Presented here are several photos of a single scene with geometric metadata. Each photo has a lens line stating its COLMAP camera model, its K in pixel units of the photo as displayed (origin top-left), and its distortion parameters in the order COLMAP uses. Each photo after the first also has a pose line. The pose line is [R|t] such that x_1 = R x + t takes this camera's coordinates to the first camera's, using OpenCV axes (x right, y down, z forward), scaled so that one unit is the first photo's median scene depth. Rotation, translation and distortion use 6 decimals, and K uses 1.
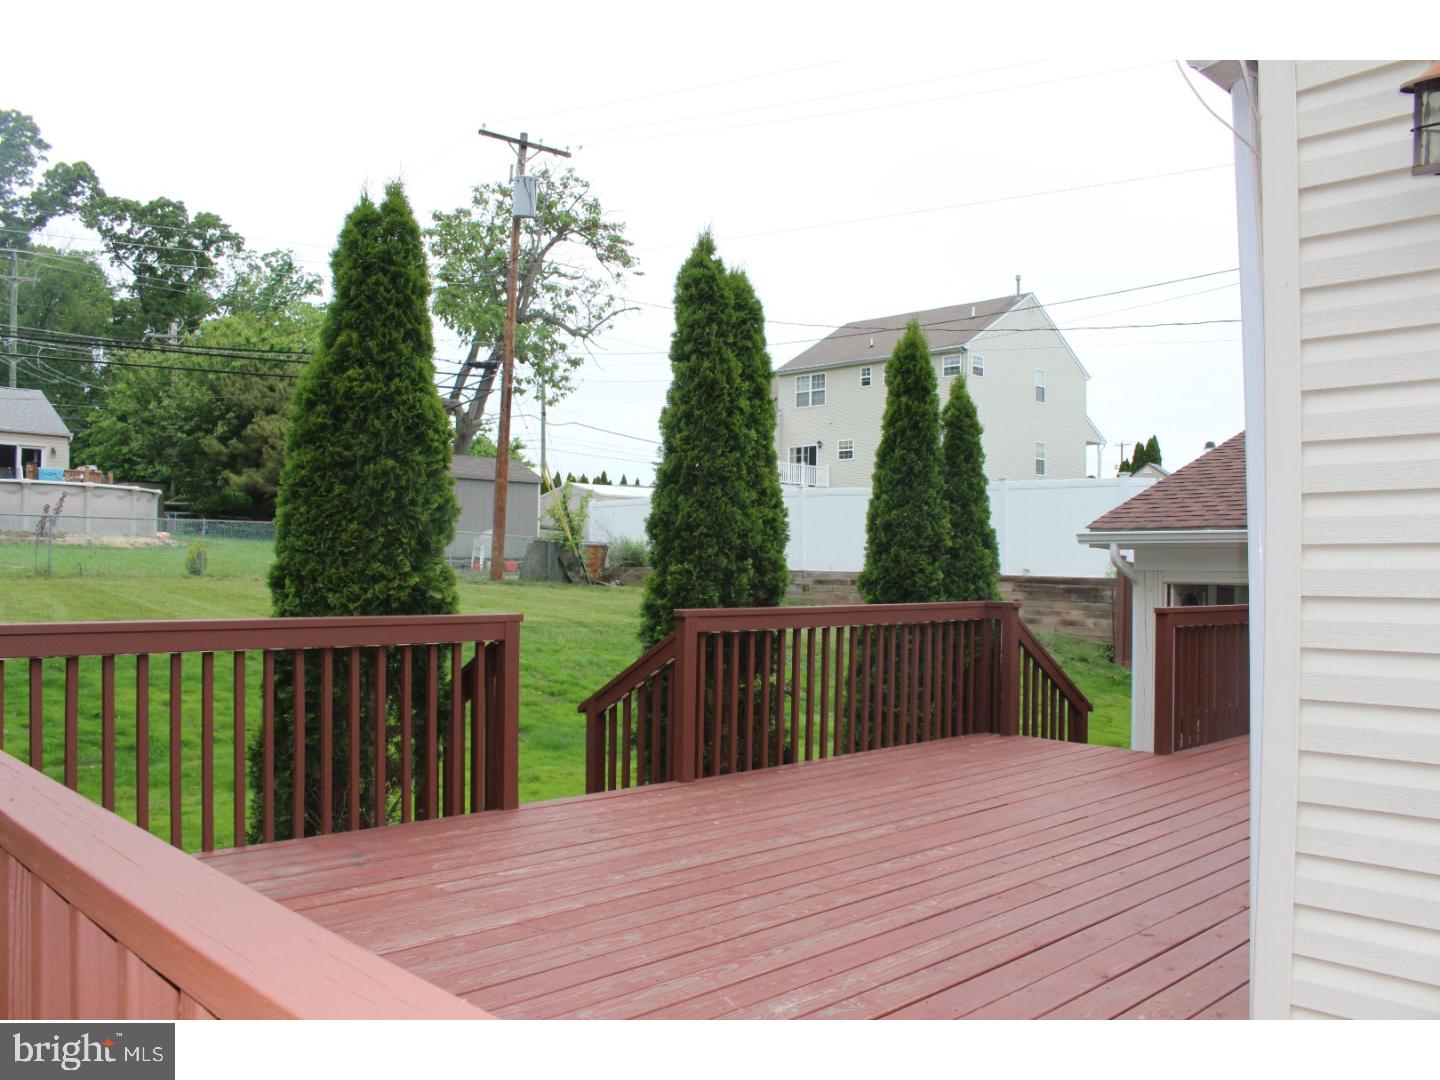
lens RADIAL K [[1188.7, 0, 706.5], [0, 1188.7, 545.0], [0, 0, 1]] dist [-0.149587, 0.115751]
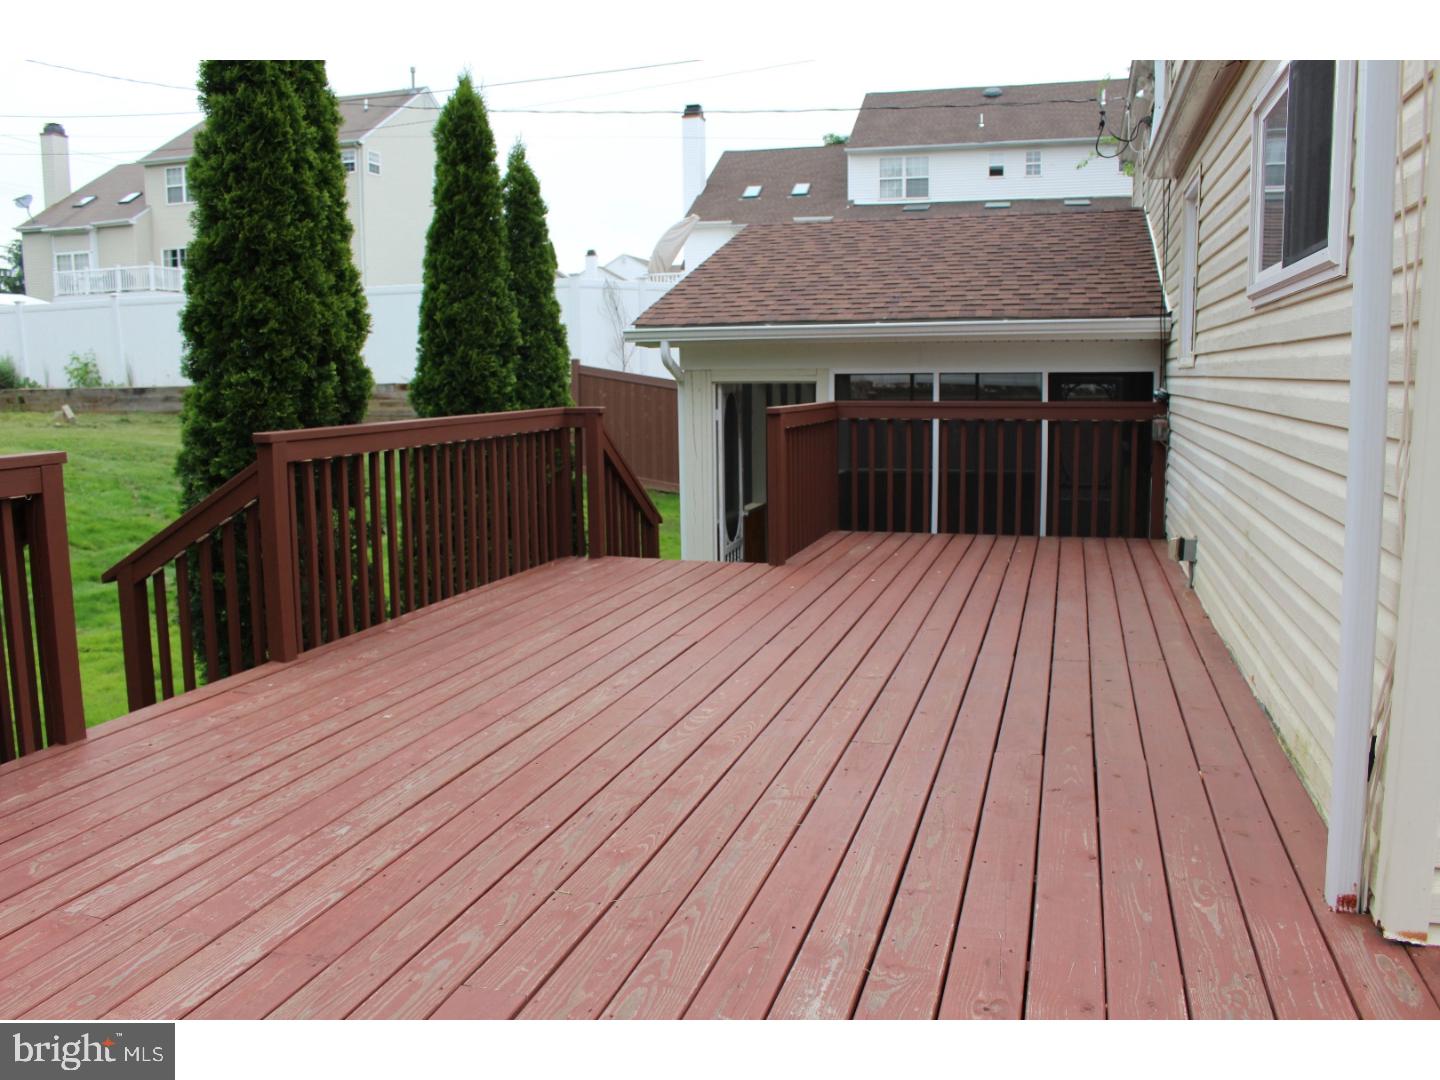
lens RADIAL K [[1188.7, 0, 706.5], [0, 1188.7, 545.0], [0, 0, 1]] dist [-0.149587, 0.115751]
pose [[0.868315, -0.091318, 0.487534, -0.131279], [0.012055, 0.986502, 0.163307, 0.007499], [-0.495866, -0.135924, 0.857695, 0.215716]]
